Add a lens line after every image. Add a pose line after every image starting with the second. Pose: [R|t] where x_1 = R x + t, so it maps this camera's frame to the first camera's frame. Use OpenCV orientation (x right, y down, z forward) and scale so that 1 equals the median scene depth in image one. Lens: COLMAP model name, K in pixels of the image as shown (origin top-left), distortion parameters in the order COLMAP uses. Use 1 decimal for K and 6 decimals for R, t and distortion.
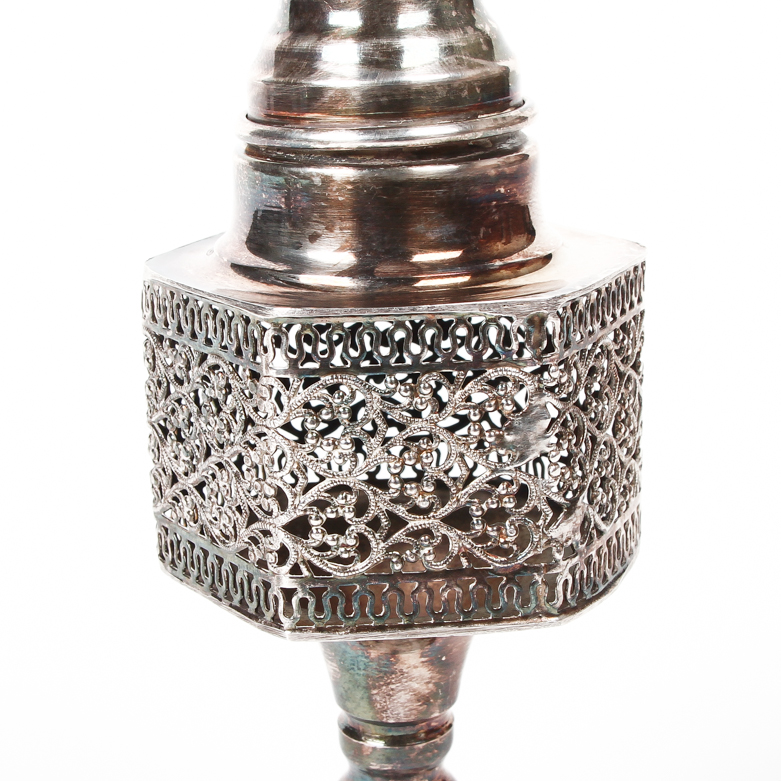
lens RADIAL K [[1954.1, 0, 390.5], [0, 1954.1, 390.5], [0, 0, 1]] dist [0.109131, 0.481174]
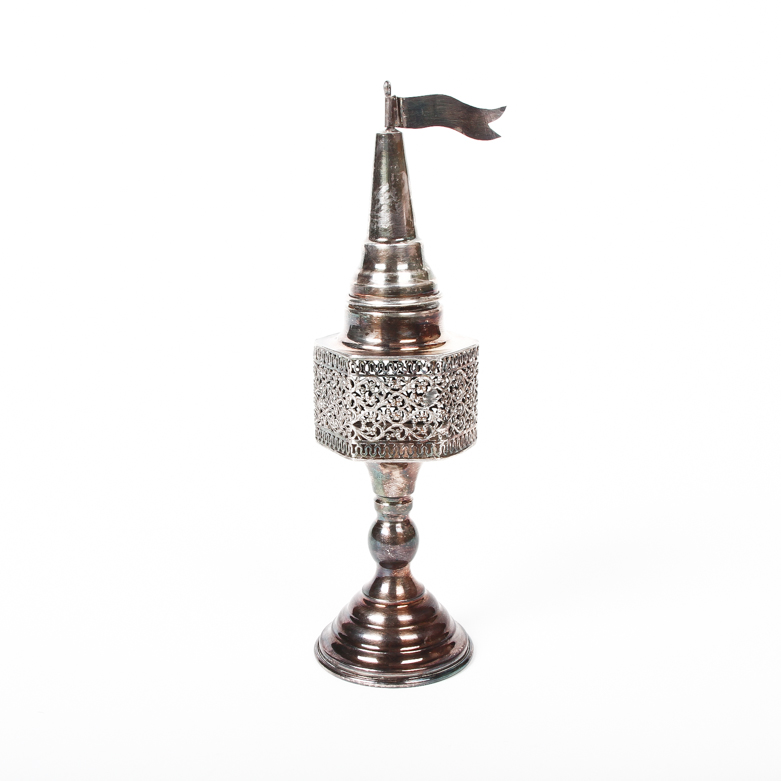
lens RADIAL K [[1954.1, 0, 390.5], [0, 1954.1, 390.5], [0, 0, 1]] dist [0.109131, 0.481174]
pose [[0.991861, 0.037124, -0.121793, 0.383170], [-0.044717, 0.997184, -0.060211, 0.199772], [0.119214, 0.065167, 0.990728, -2.104014]]
